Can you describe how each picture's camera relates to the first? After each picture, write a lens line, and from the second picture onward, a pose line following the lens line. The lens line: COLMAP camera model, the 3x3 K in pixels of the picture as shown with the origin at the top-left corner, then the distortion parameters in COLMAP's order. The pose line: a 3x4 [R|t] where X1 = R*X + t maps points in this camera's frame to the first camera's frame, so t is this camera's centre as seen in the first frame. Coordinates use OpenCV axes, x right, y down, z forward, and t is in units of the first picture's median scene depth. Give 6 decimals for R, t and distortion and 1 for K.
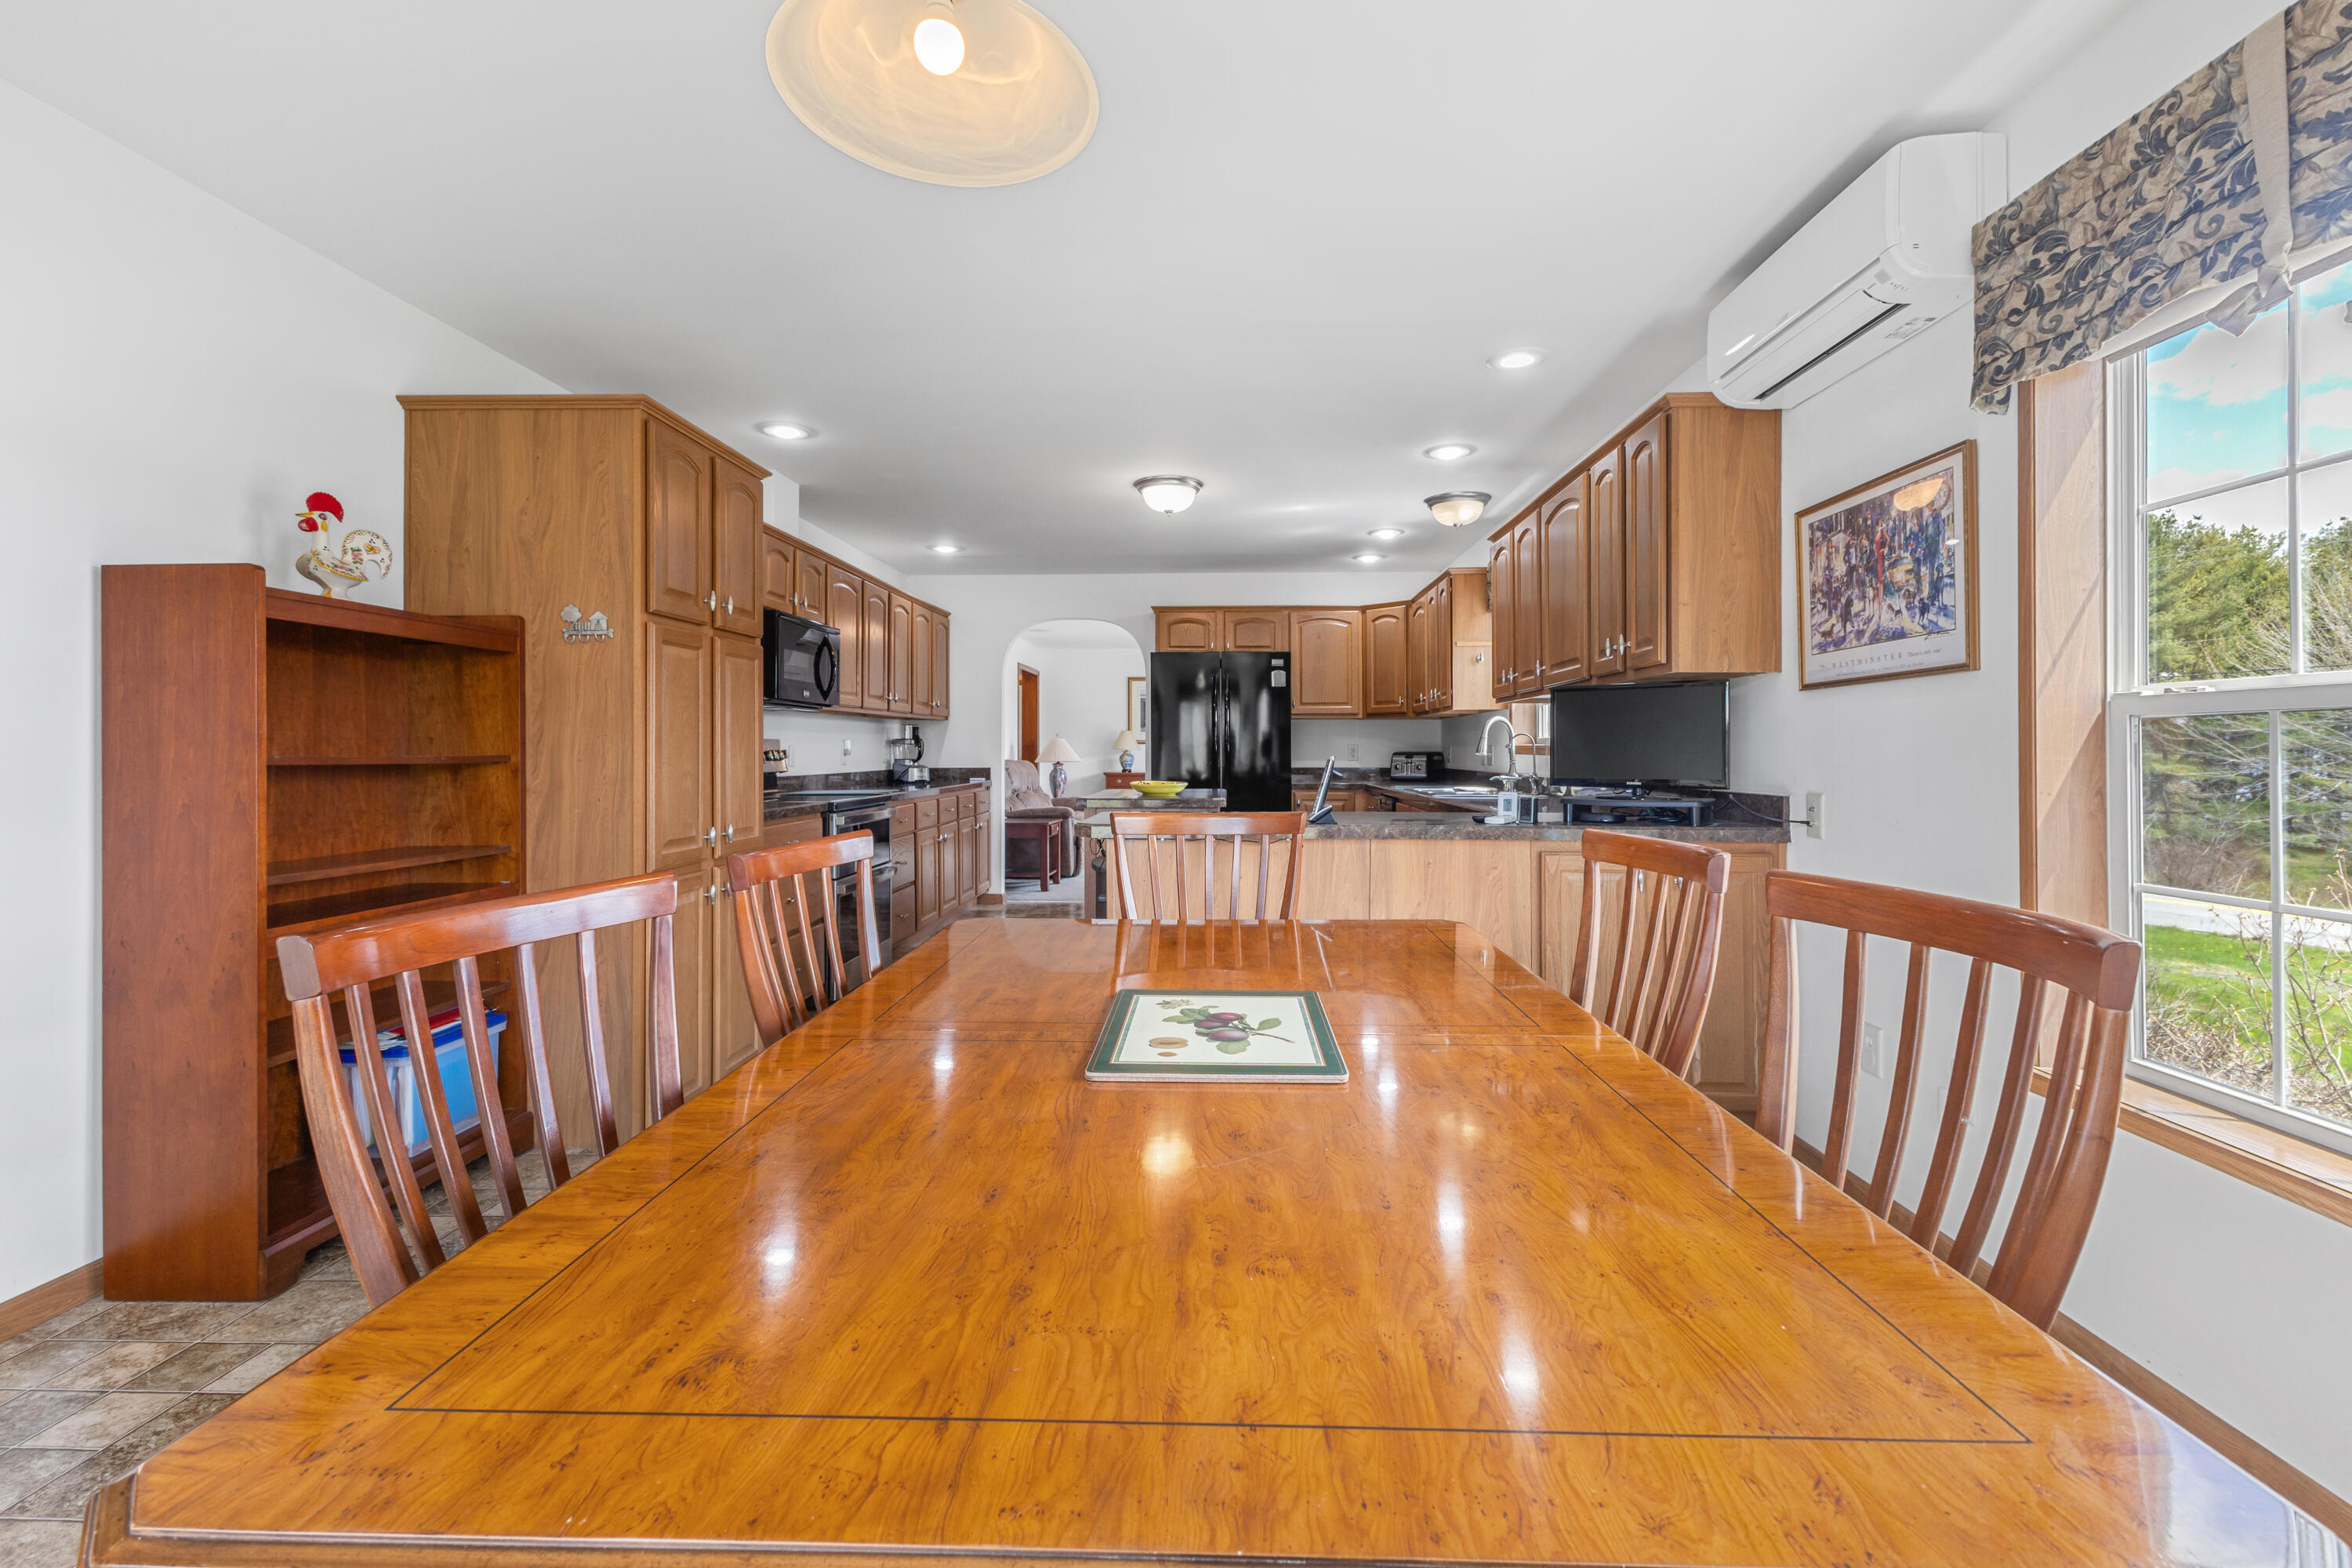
lens RADIAL K [[1020.8, 0, 1188.0], [0, 1020.8, 745.9], [0, 0, 1]] dist [-0.000517, -0.000791]
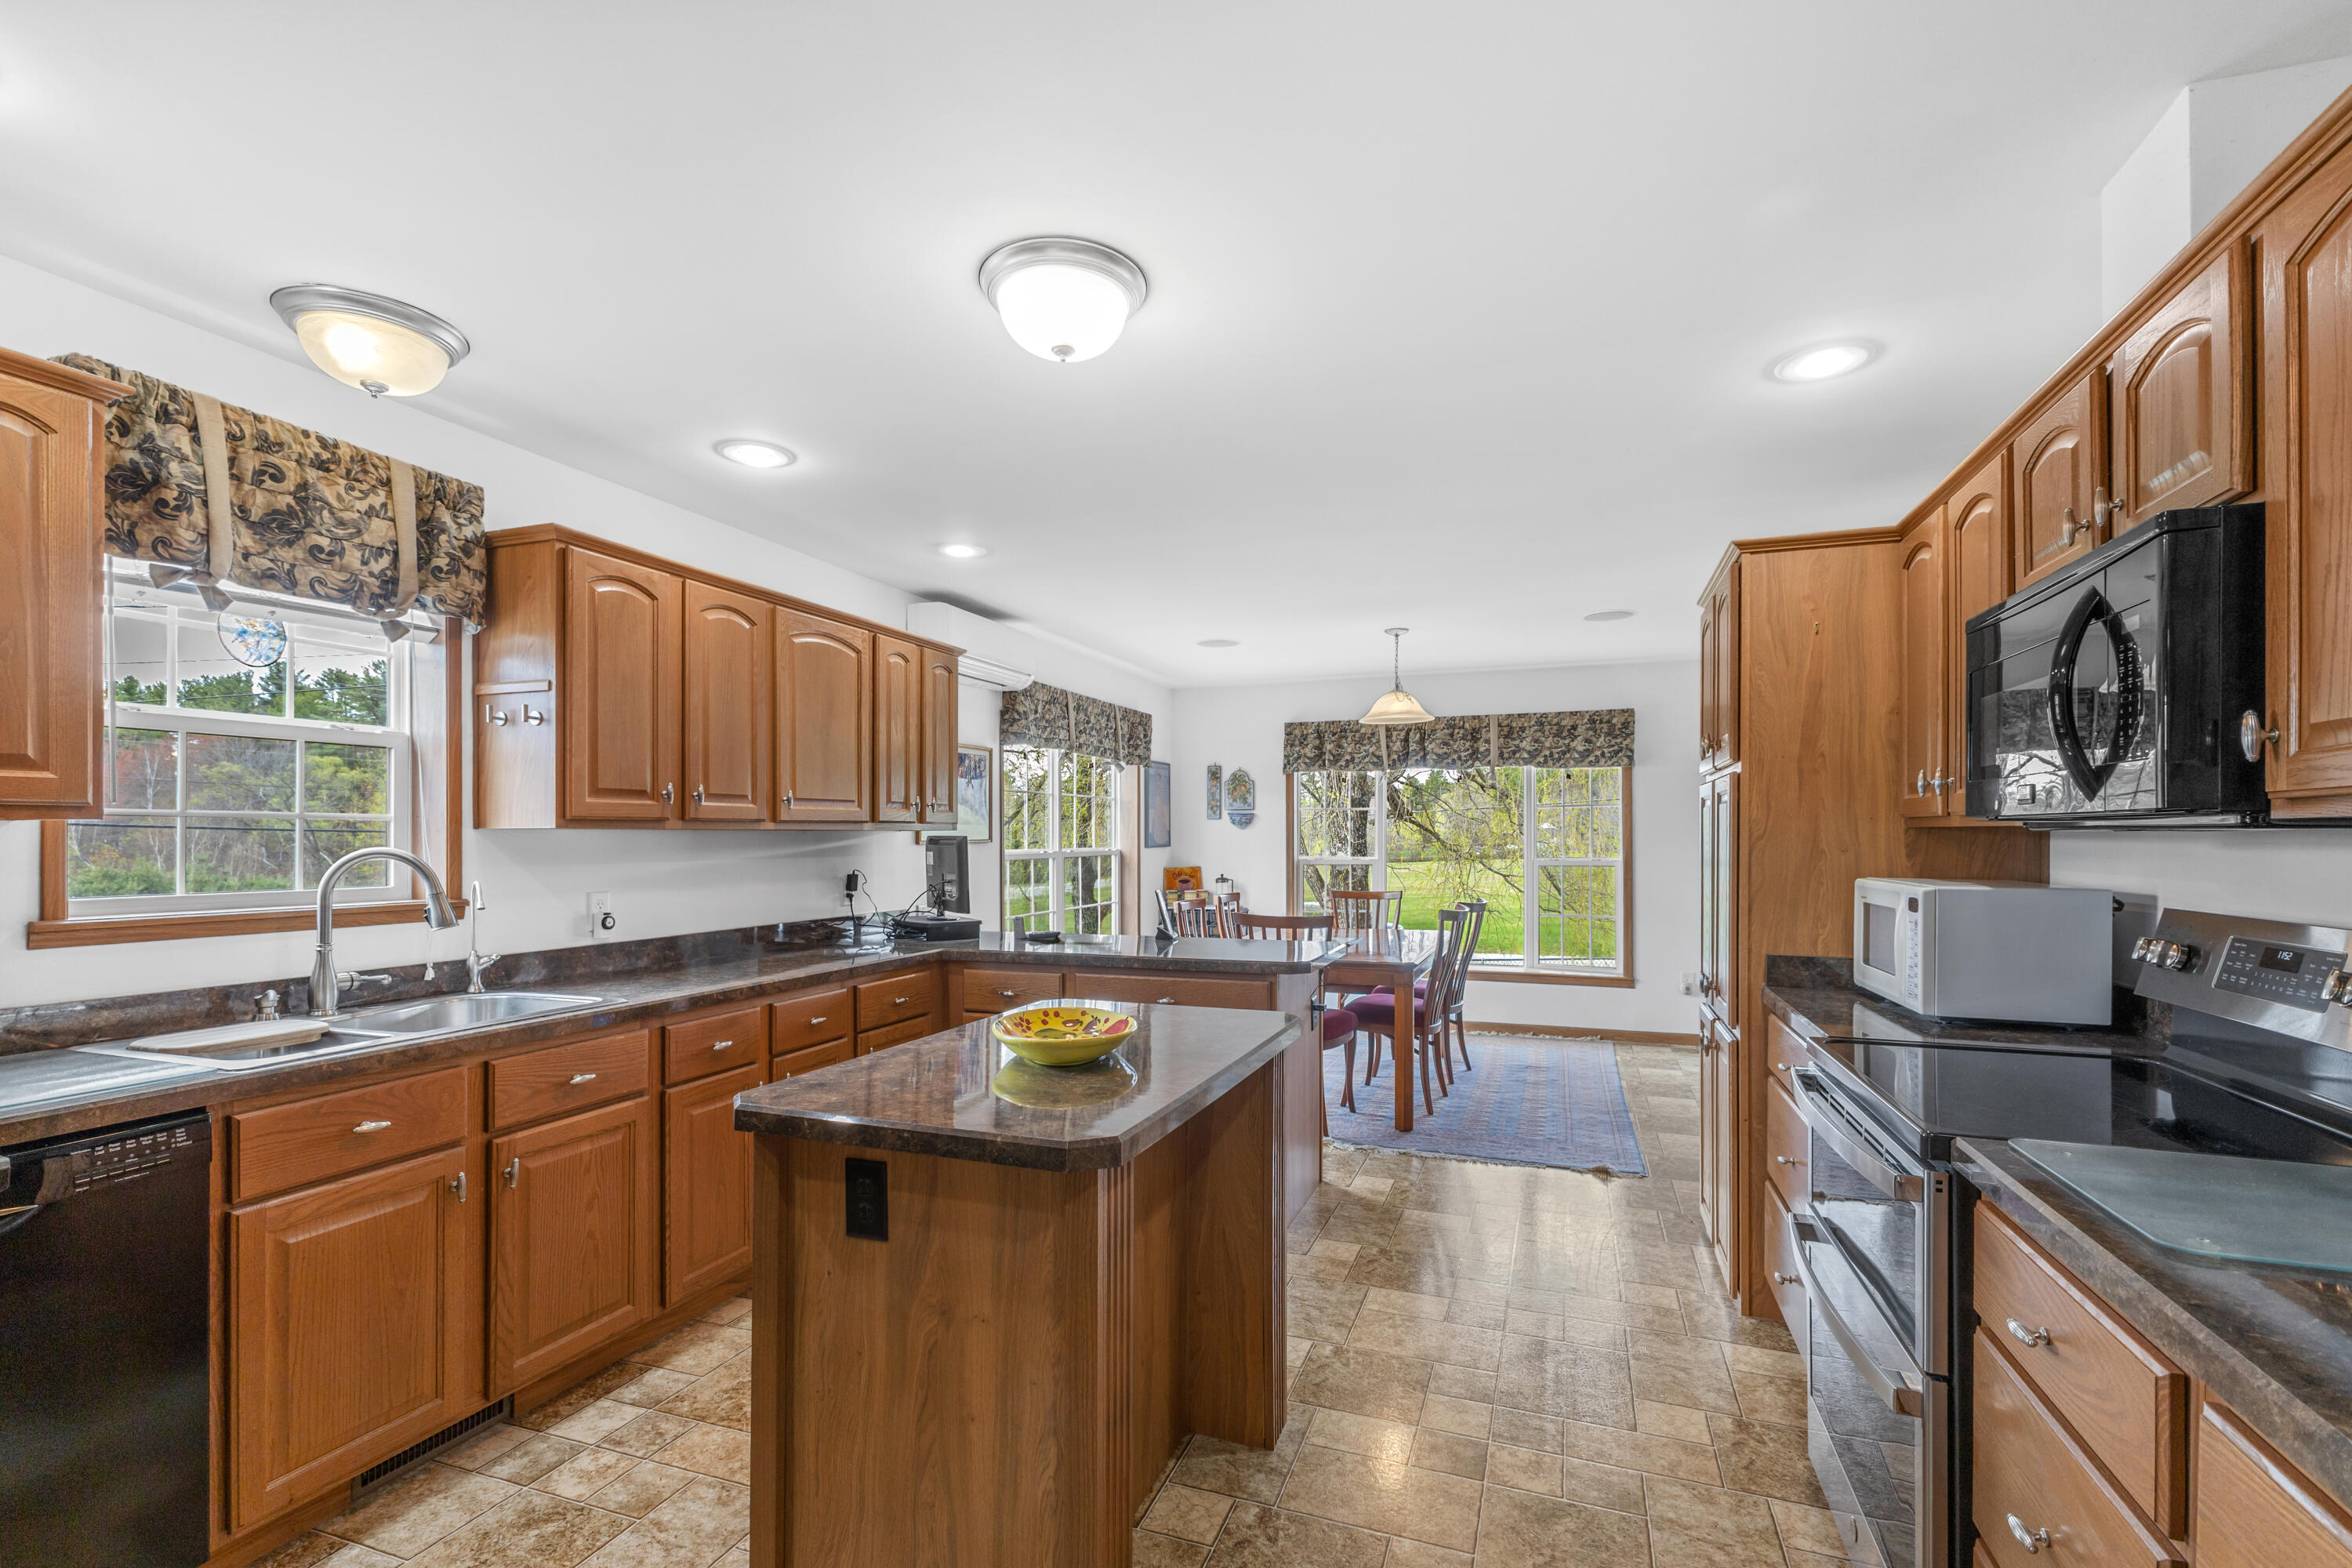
lens RADIAL K [[1036.8, 0, 1182.5], [0, 1036.8, 831.8], [0, 0, 1]] dist [0.005310, 0.000144]
pose [[-0.949661, 0.004234, 0.313251, -0.408288], [0.001557, 0.999960, -0.008795, -0.069228], [-0.313276, -0.007865, -0.949630, 2.917703]]
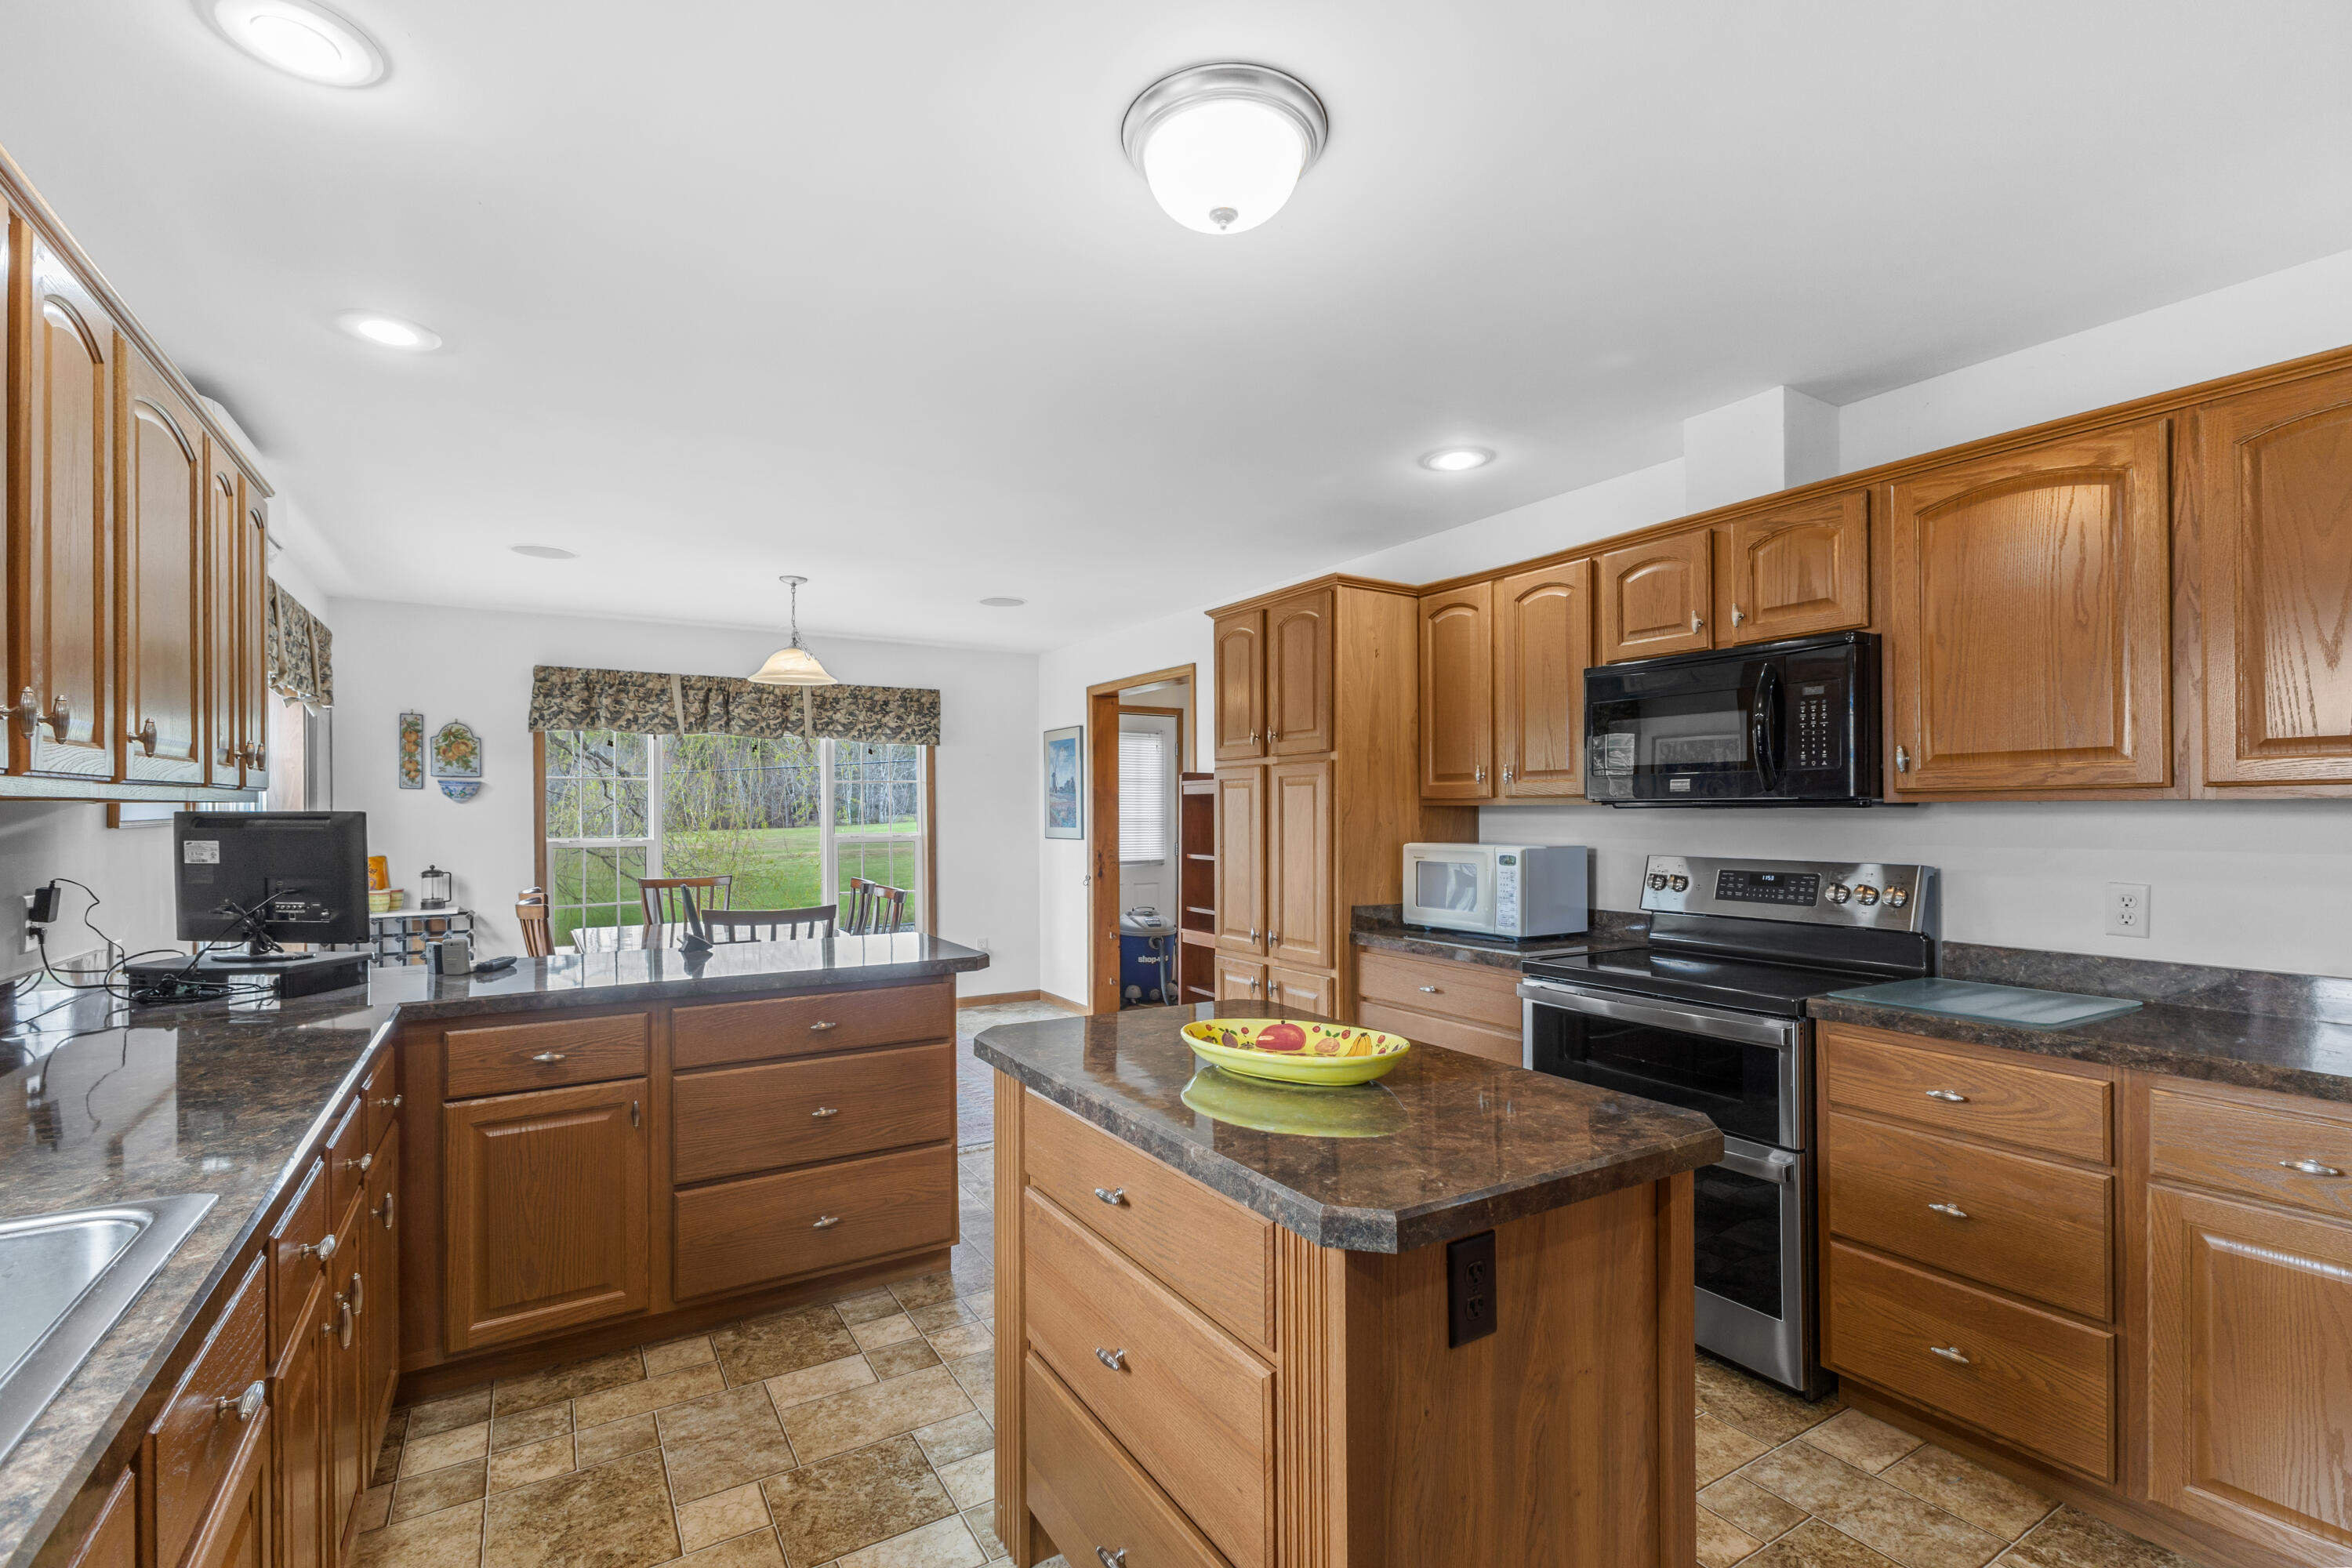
lens RADIAL K [[1055.6, 0, 1173.6], [0, 1055.6, 797.0], [0, 0, 1]] dist [0.003440, 0.000189]
pose [[-0.835417, -0.005183, -0.549592, 0.385704], [0.004777, 0.999849, -0.016690, -0.071782], [0.549596, -0.016568, -0.835266, 2.706078]]
